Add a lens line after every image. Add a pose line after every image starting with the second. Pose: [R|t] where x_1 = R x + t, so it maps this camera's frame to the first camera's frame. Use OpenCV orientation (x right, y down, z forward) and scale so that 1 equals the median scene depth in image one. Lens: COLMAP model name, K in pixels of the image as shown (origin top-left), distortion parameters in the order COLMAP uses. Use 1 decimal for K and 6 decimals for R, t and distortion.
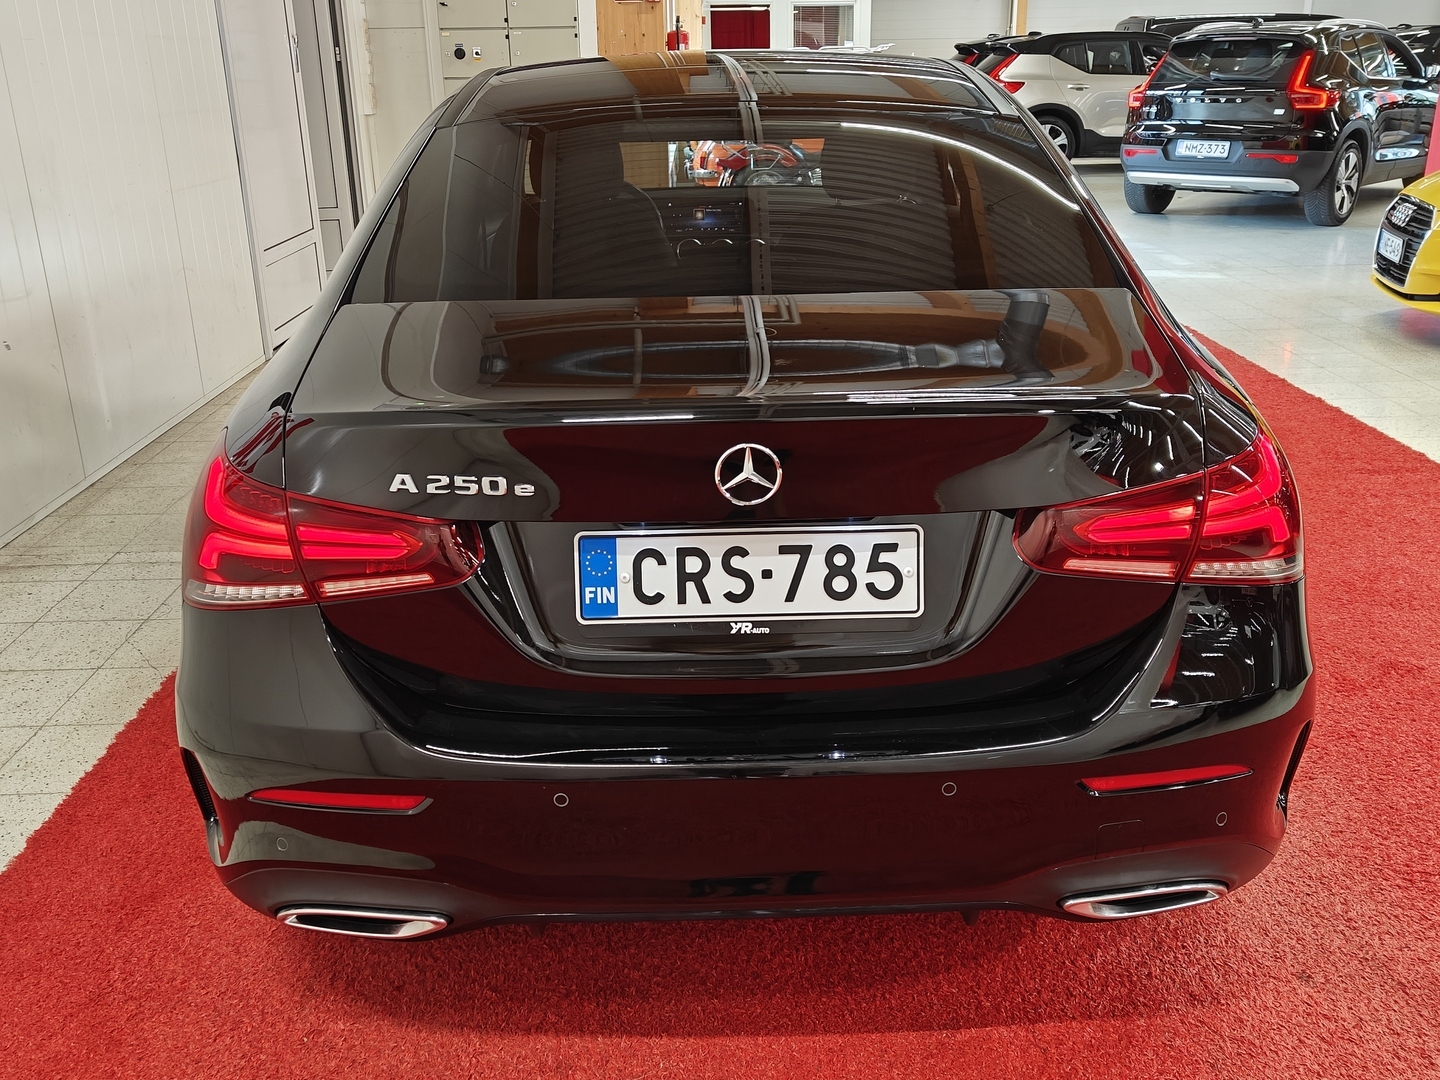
lens RADIAL K [[1277.2, 0, 721.5], [0, 1277.2, 543.3], [0, 0, 1]] dist [0.017372, -0.001935]
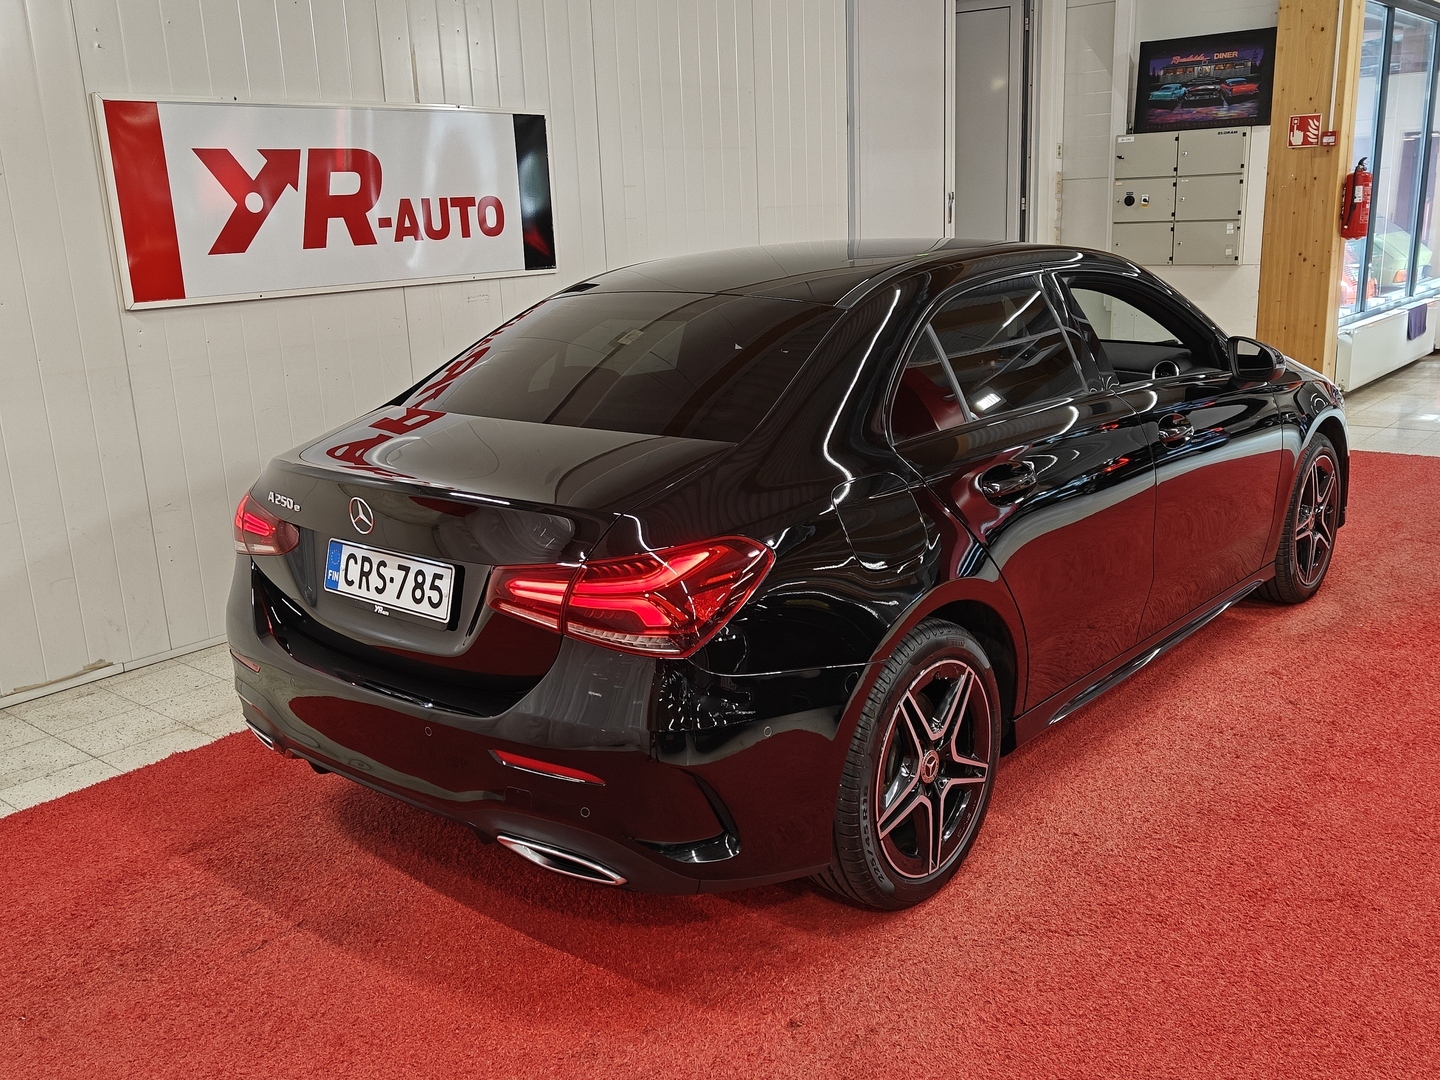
lens RADIAL K [[1277.2, 0, 718.9], [0, 1277.2, 537.5], [0, 0, 1]] dist [0.017372, -0.001935]
pose [[0.758428, 0.151809, -0.633830, 1.418559], [-0.207515, 0.978131, -0.014035, -0.096093], [0.617839, 0.142174, 0.773345, -0.042838]]
